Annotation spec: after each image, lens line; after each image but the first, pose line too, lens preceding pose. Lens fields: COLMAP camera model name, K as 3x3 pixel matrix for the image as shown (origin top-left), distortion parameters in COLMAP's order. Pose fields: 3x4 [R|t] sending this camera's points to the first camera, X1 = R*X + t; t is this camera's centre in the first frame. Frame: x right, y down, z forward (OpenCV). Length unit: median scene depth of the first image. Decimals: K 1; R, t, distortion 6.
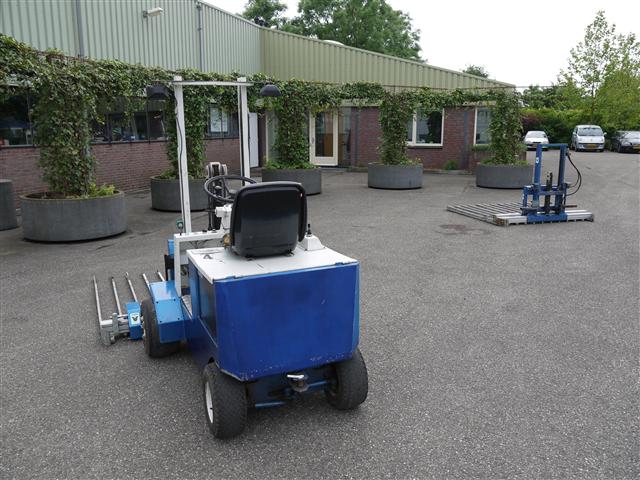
lens RADIAL K [[523.0, 0, 320.0], [0, 523.0, 240.0], [0, 0, 1]] dist [-0.032117, 0.007137]
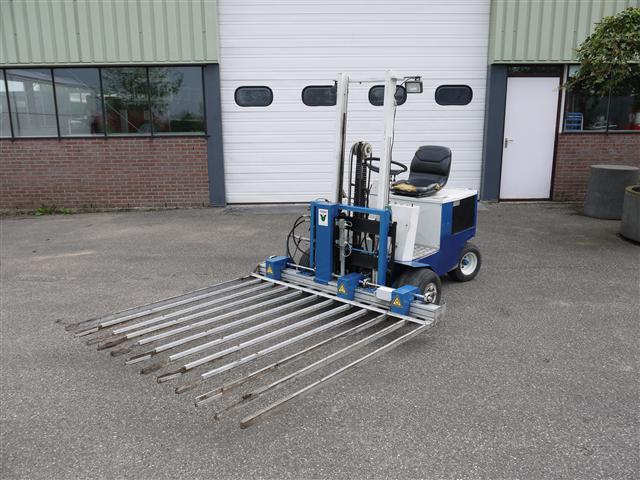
lens RADIAL K [[524.8, 0, 323.3], [0, 524.8, 239.8], [0, 0, 1]] dist [-0.034311, 0.009739]
pose [[0.332185, 0.220636, -0.917046, 0.106722], [-0.187425, 0.968308, 0.165078, -0.045391], [0.924405, 0.117041, 0.363010, 0.181878]]
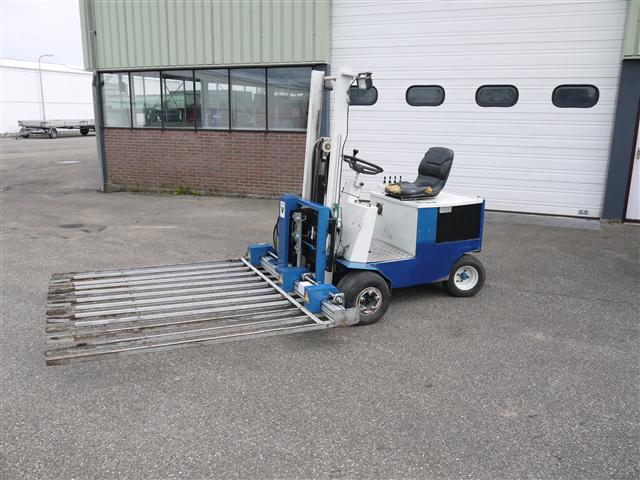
lens RADIAL K [[524.8, 0, 323.3], [0, 524.8, 239.8], [0, 0, 1]] dist [-0.034311, 0.009739]
pose [[-0.073435, 0.232875, -0.969730, 0.156541], [-0.216989, 0.945330, 0.243447, -0.096097], [0.973408, 0.228299, -0.018889, 0.446900]]
